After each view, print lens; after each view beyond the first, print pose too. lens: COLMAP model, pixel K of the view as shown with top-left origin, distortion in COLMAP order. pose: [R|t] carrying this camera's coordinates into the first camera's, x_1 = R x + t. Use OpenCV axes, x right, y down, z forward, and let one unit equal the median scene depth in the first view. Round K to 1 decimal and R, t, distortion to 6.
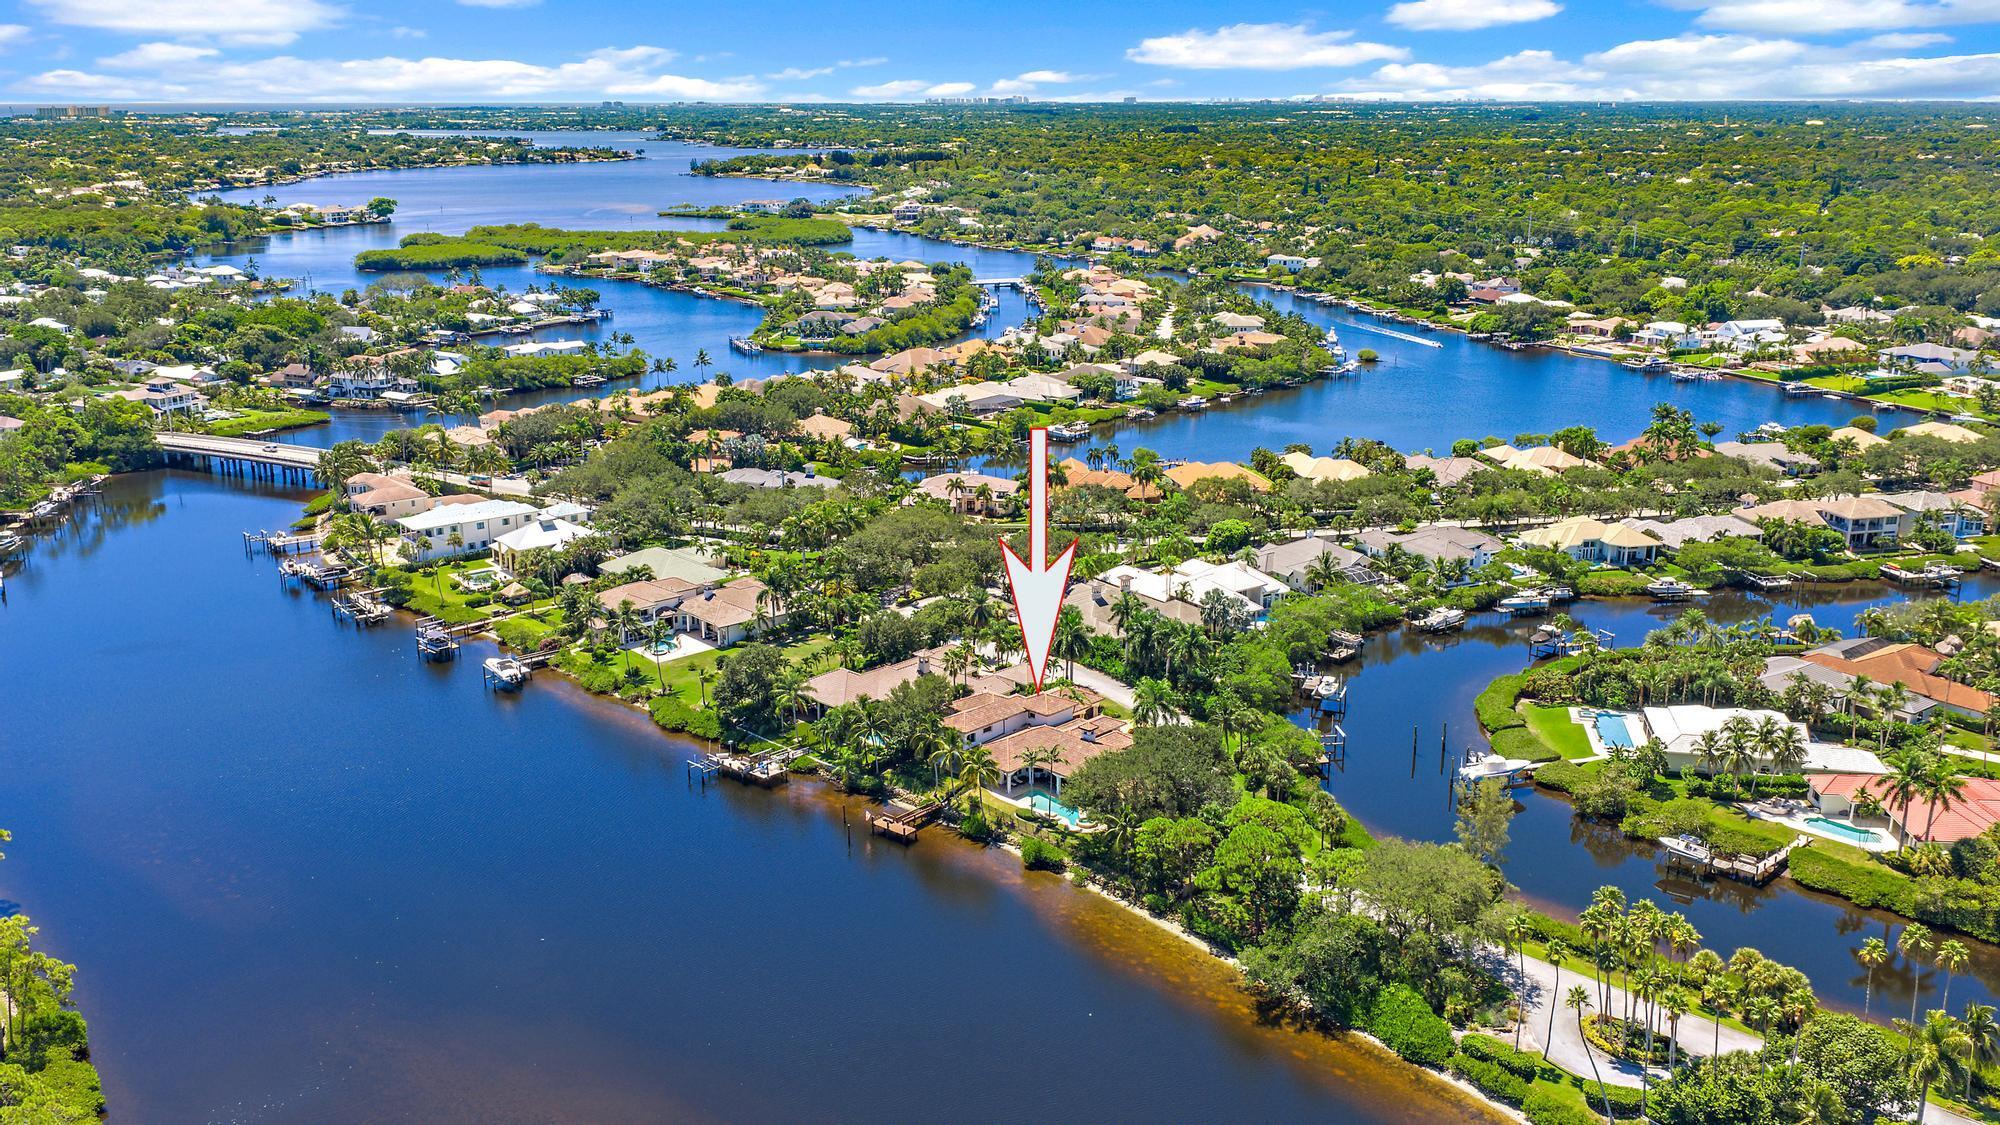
lens RADIAL K [[1672.3, 0, 996.3], [0, 1672.3, 562.8], [0, 0, 1]] dist [0.020163, -0.034877]
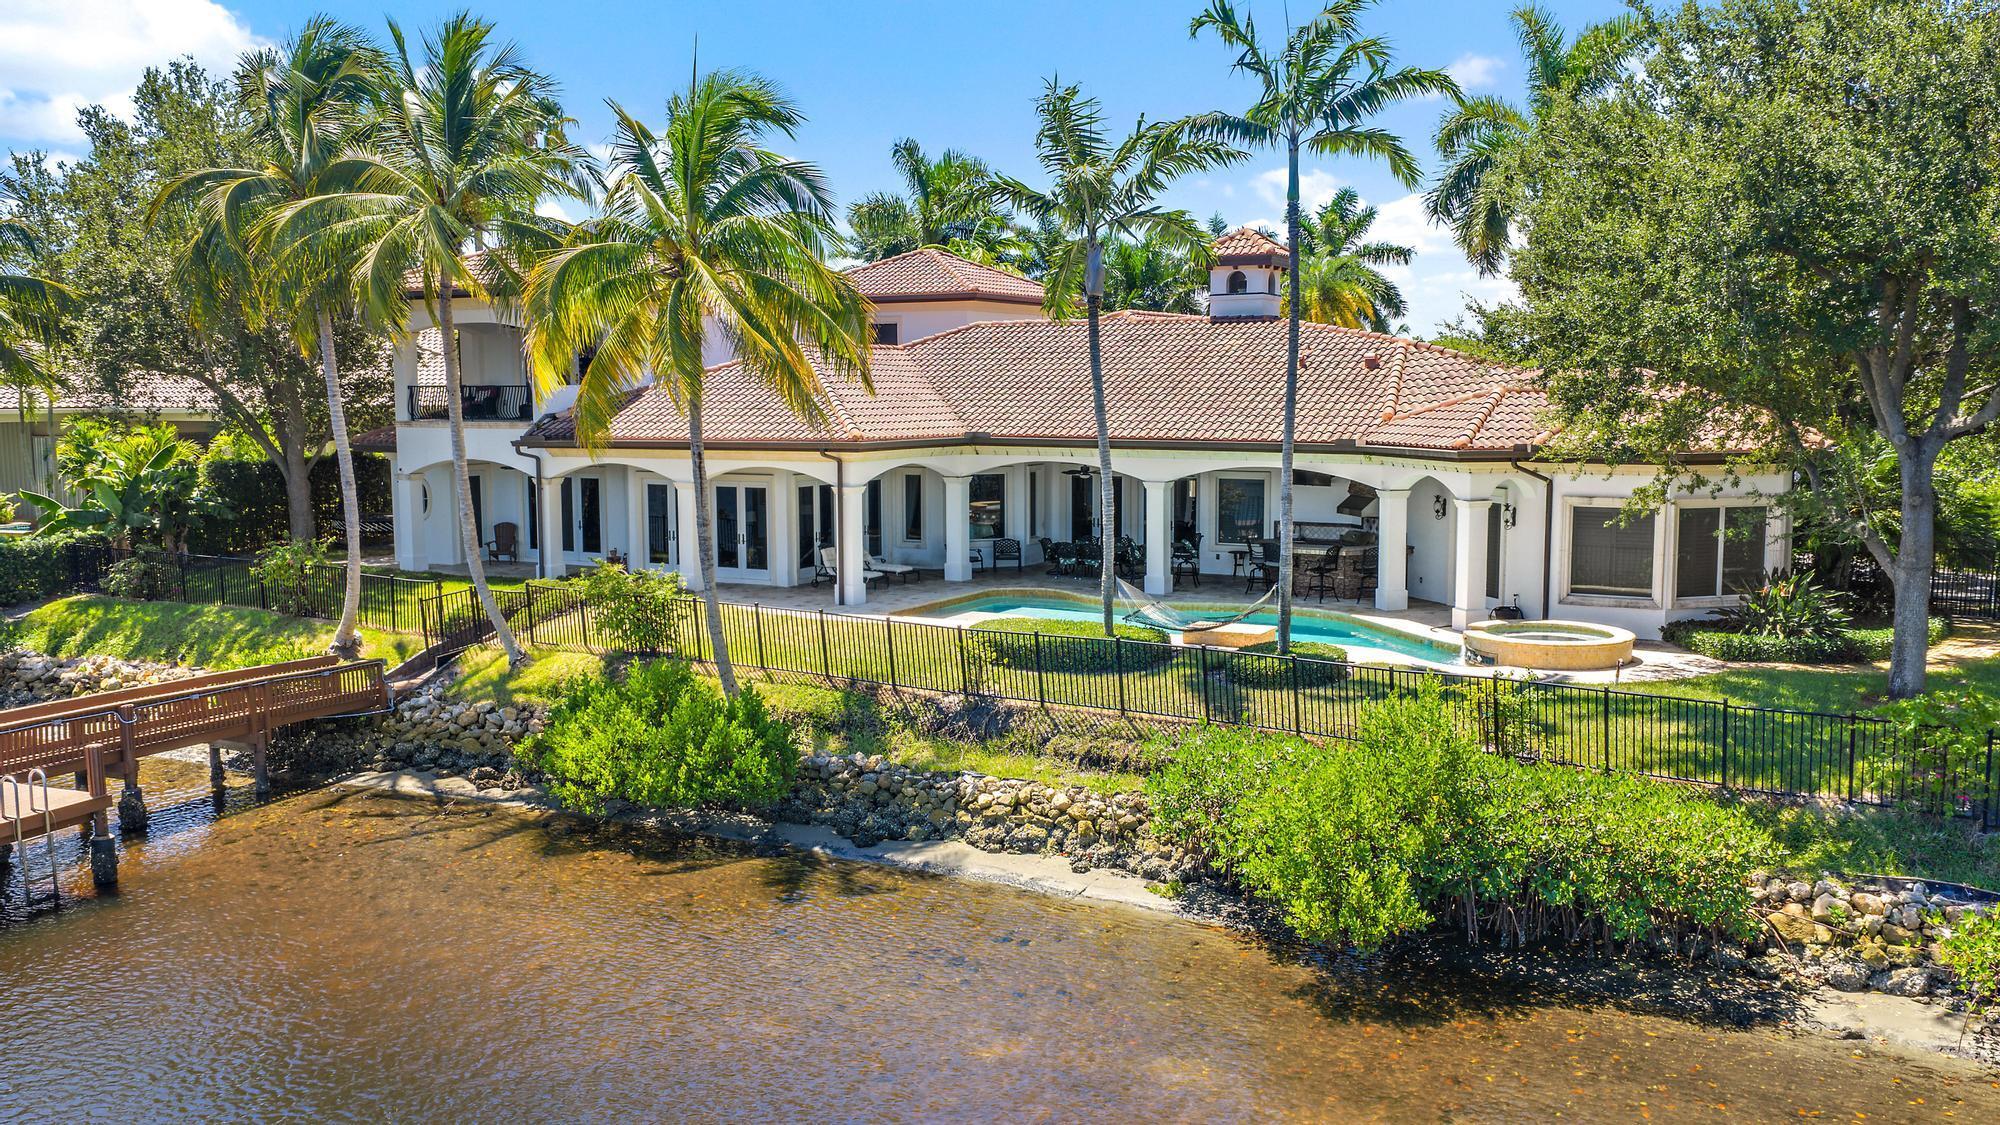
lens RADIAL K [[1672.3, 0, 1008.4], [0, 1672.3, 572.4], [0, 0, 1]] dist [0.020163, -0.034877]
pose [[0.963421, -0.029506, 0.266365, -0.011372], [0.072074, 0.985828, -0.151486, 0.089787], [-0.258120, 0.165142, 0.951894, 0.478128]]
